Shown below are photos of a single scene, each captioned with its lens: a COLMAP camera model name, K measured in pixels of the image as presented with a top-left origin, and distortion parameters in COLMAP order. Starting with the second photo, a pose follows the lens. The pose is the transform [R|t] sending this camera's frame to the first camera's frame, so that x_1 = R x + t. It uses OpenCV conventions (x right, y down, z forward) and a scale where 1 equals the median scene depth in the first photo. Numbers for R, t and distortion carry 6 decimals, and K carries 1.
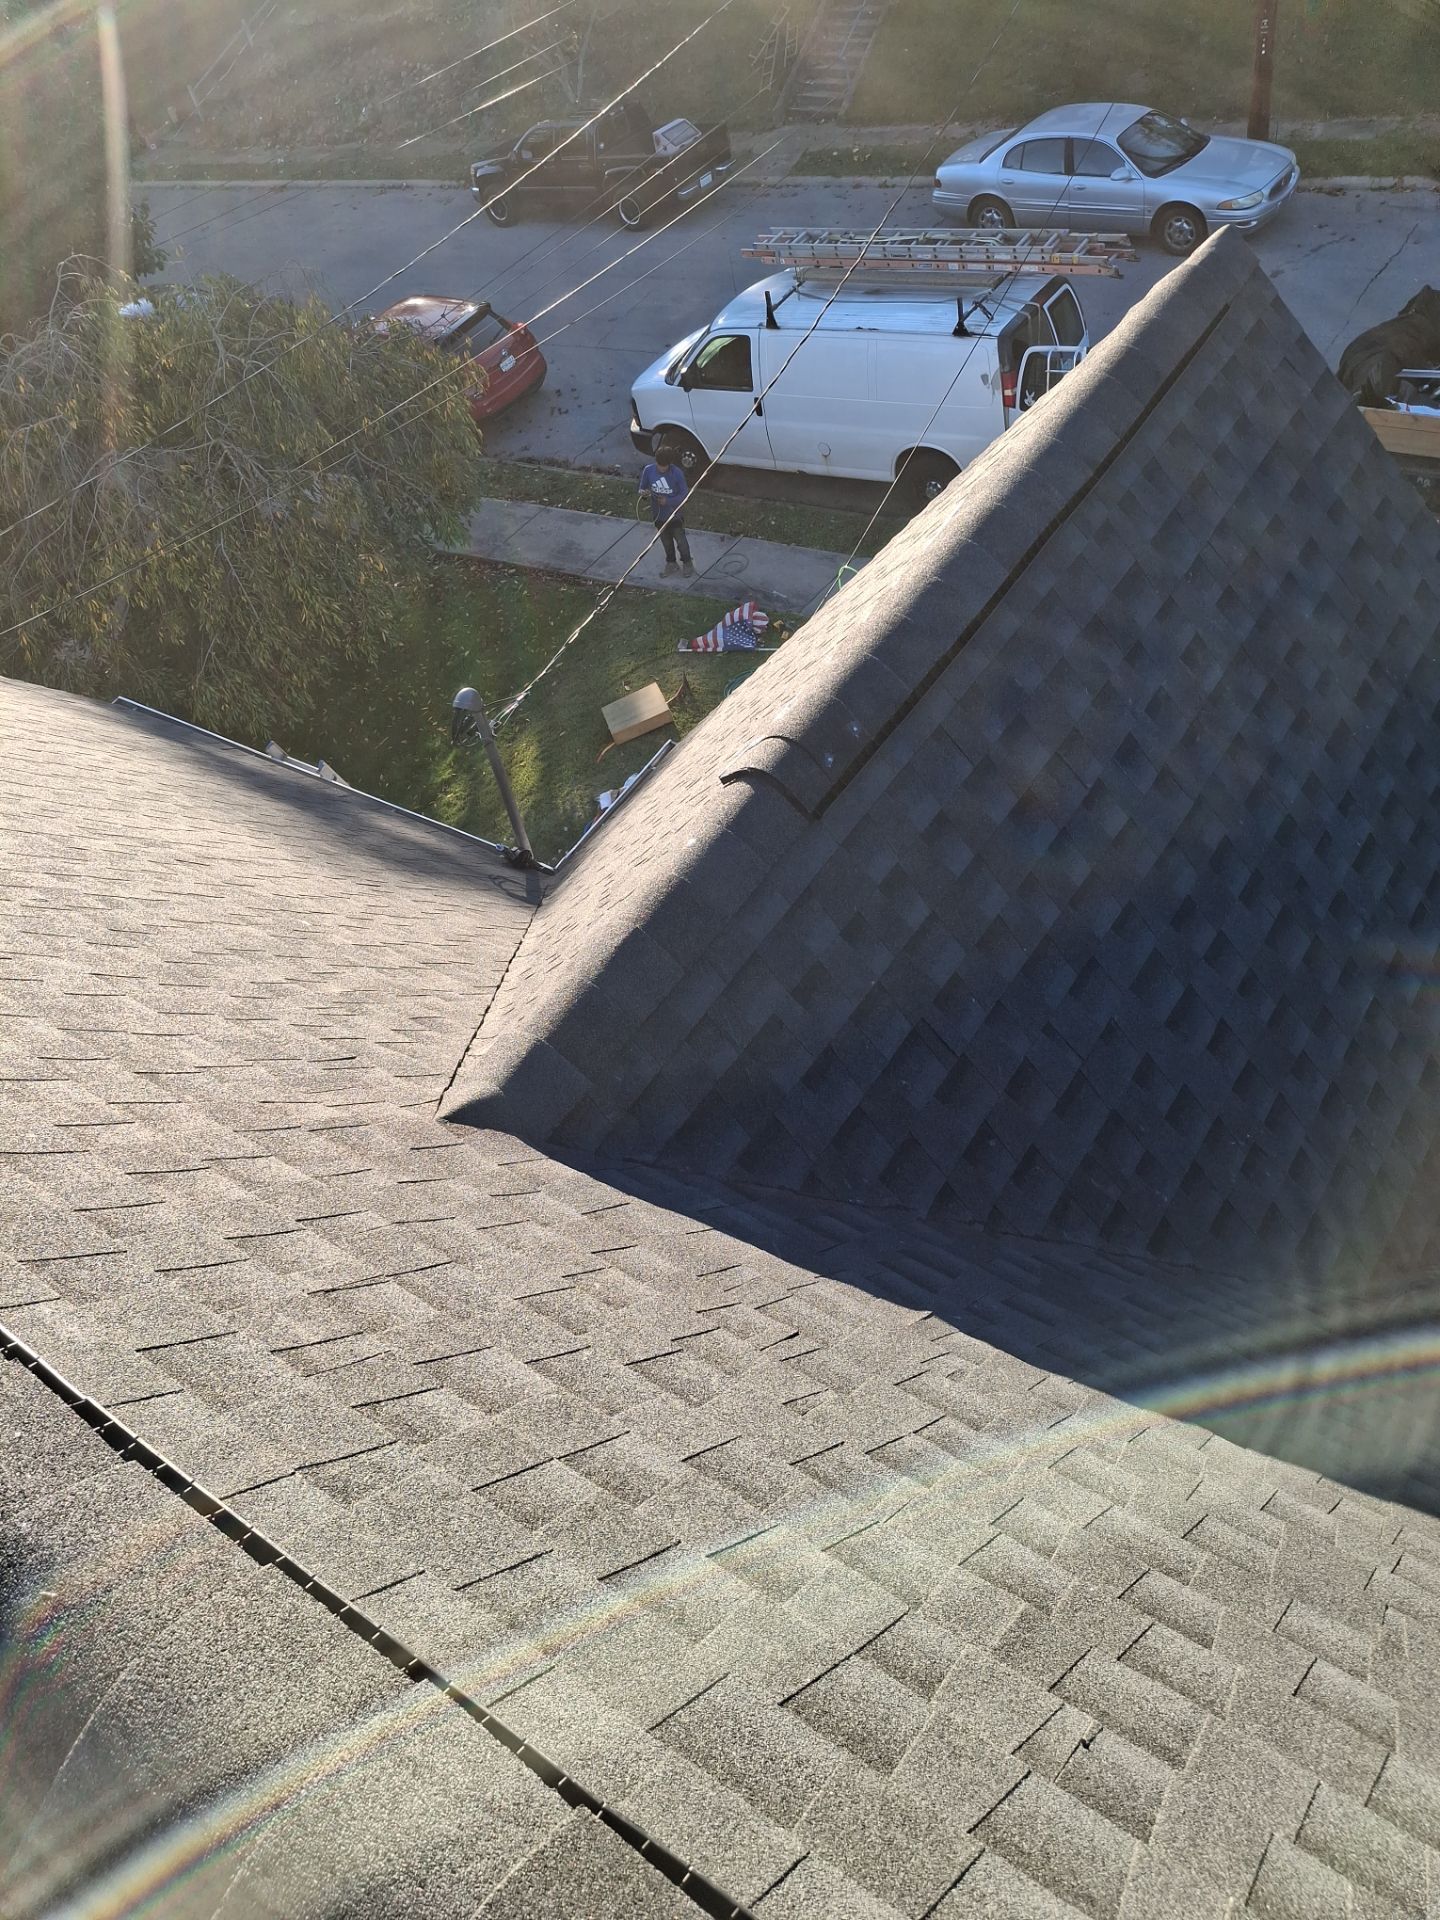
lens RADIAL K [[1437.0, 0, 723.4], [0, 1437.0, 997.1], [0, 0, 1]] dist [0.083112, -0.104678]
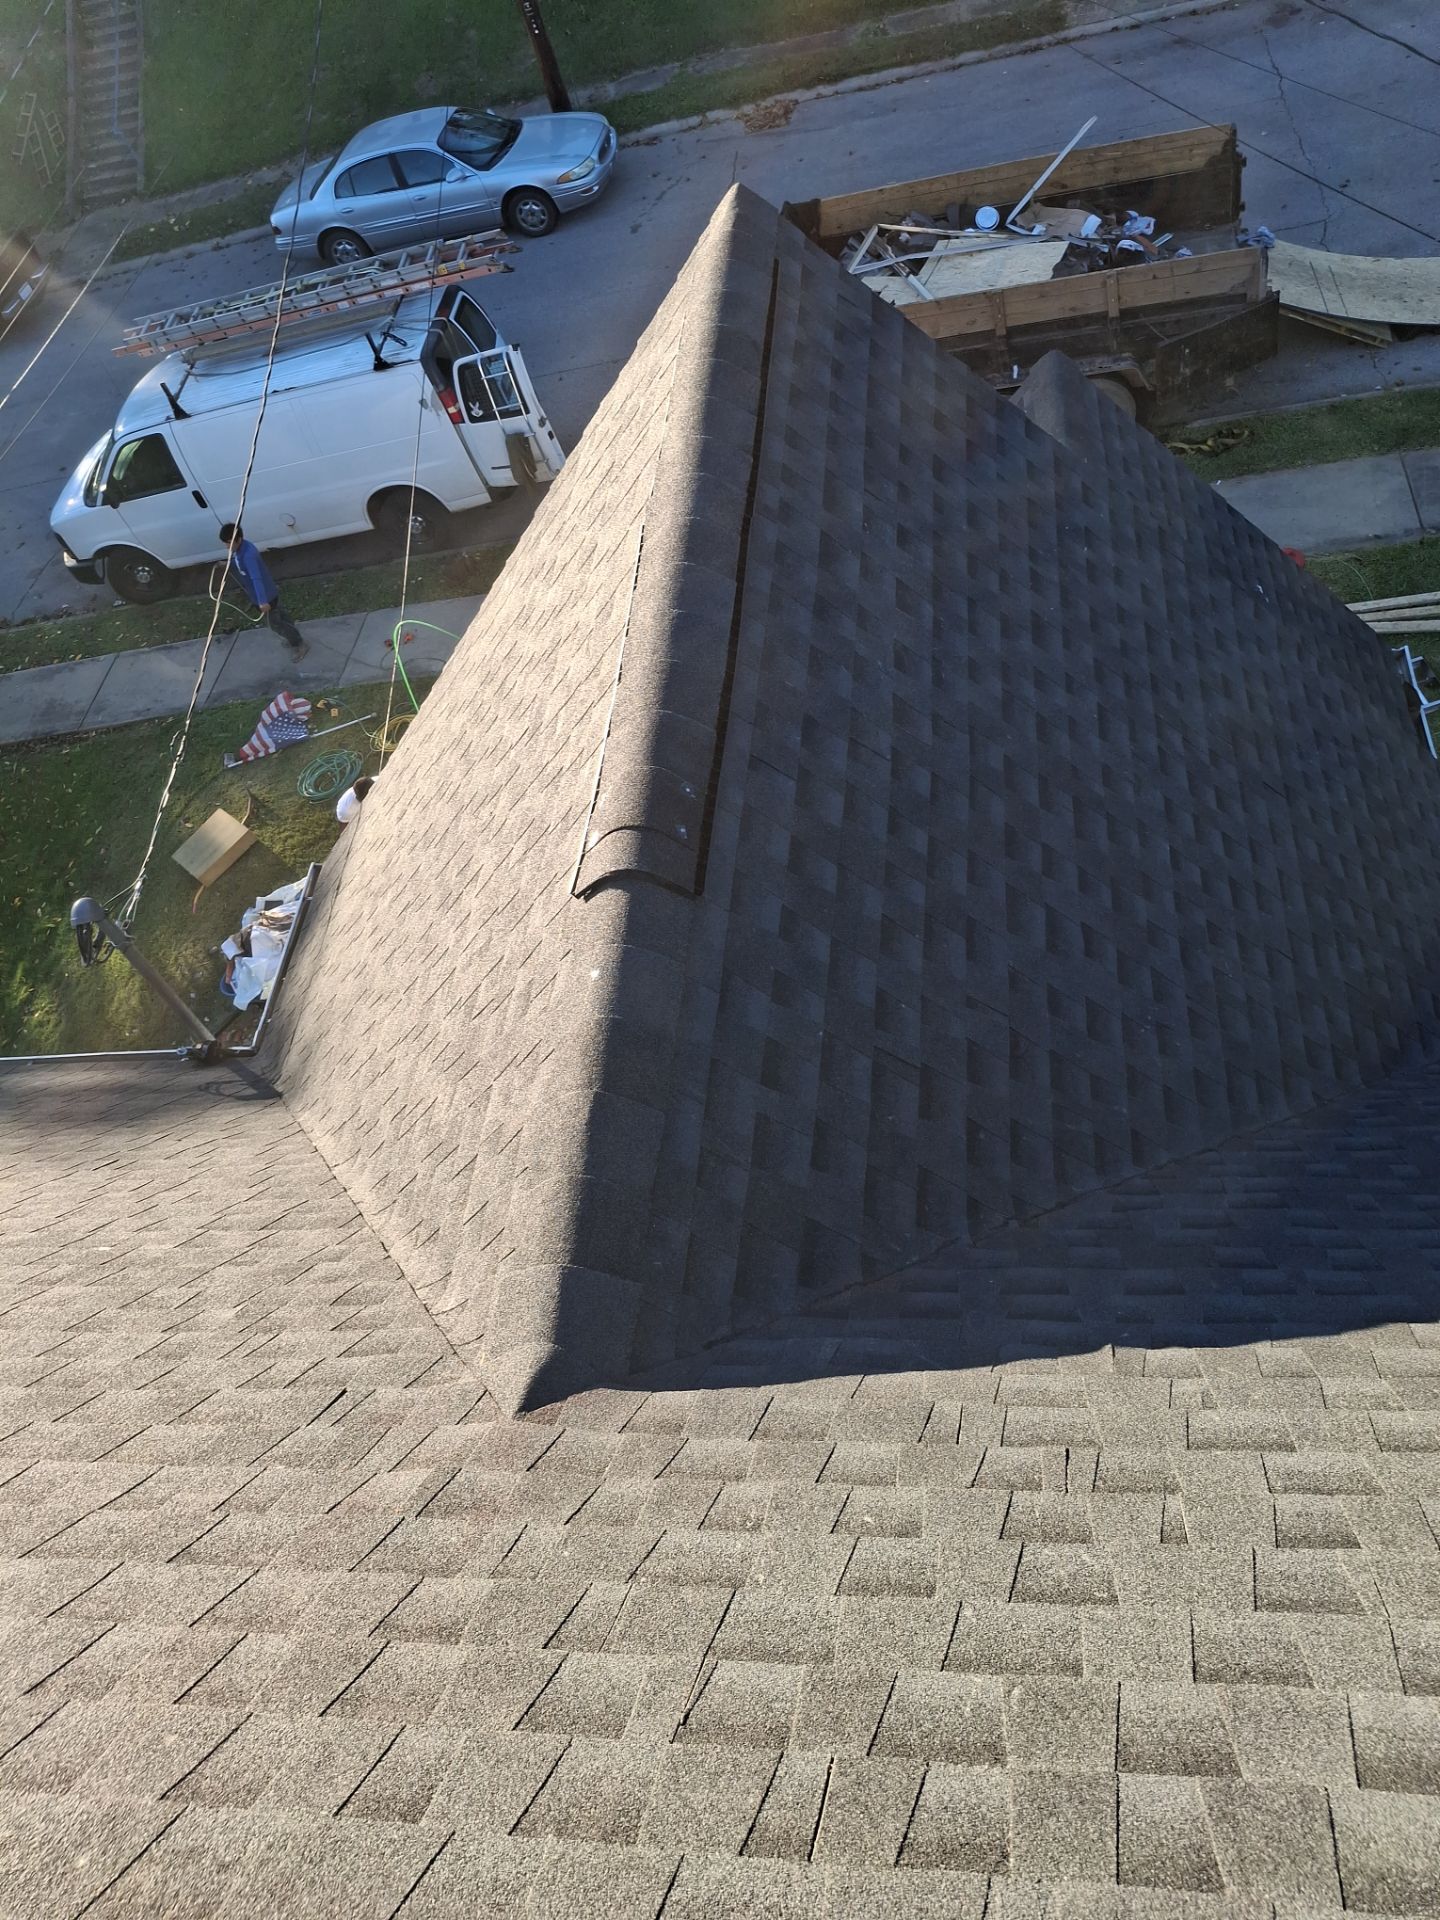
lens RADIAL K [[1409.1, 0, 720.0], [0, 1409.1, 960.0], [0, 0, 1]] dist [0.049525, -0.086860]
pose [[0.866500, -0.405669, 0.290877, -0.077425], [0.408250, 0.911230, 0.054696, -0.052382], [-0.287244, 0.071356, 0.955196, 0.055148]]
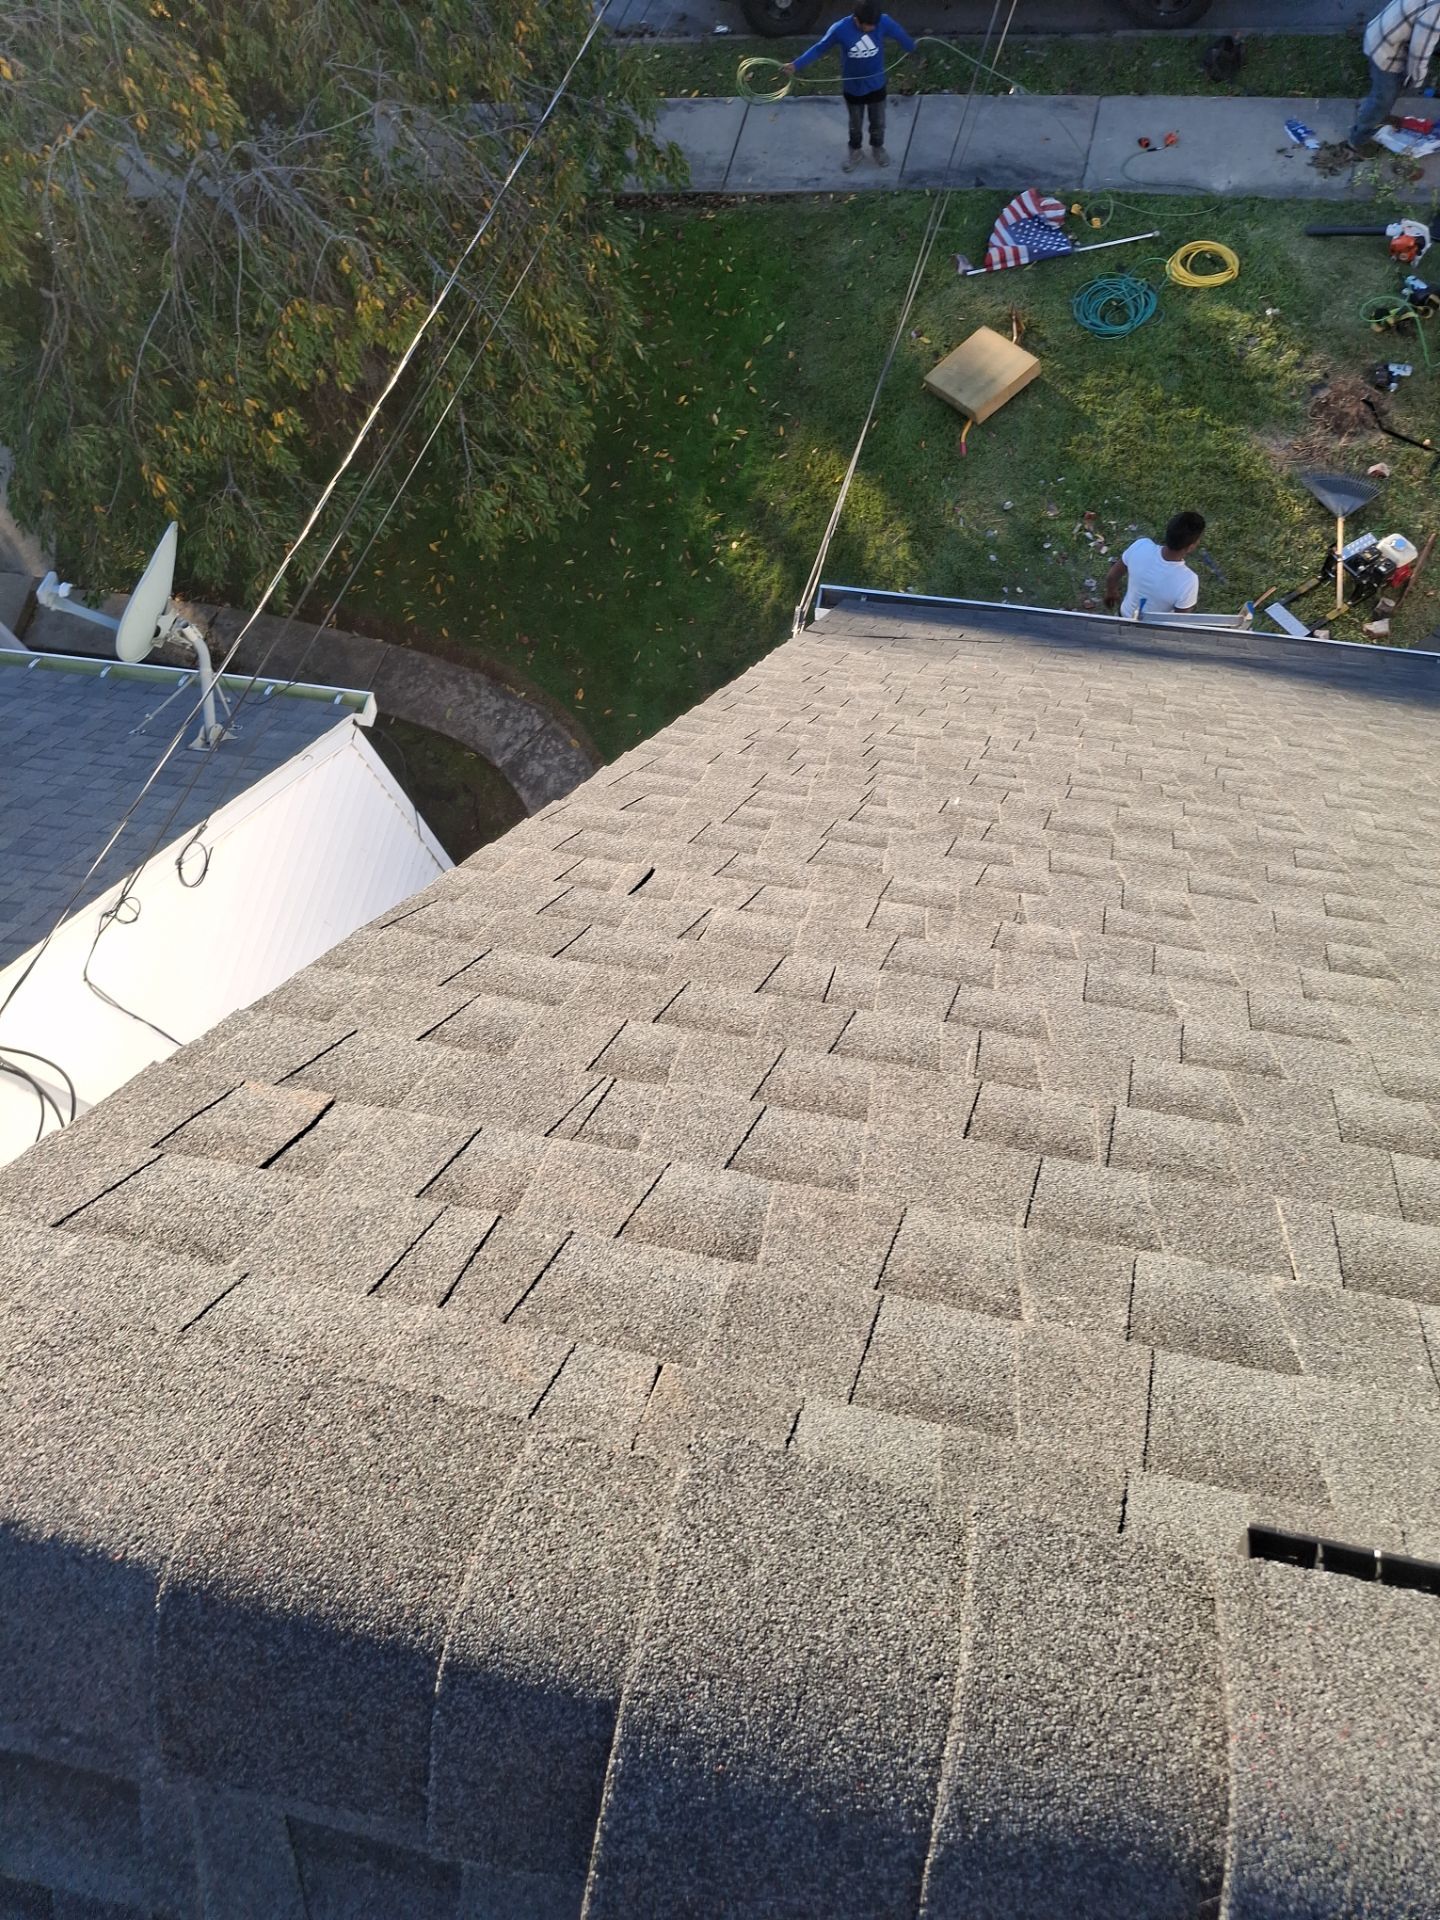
lens RADIAL K [[1409.1, 0, 720.0], [0, 1409.1, 960.0], [0, 0, 1]] dist [0.049525, -0.086860]
pose [[0.923612, -0.327575, 0.199088, -0.453776], [0.256606, 0.914183, 0.313726, -0.190179], [-0.284772, -0.238673, 0.928407, 0.268063]]
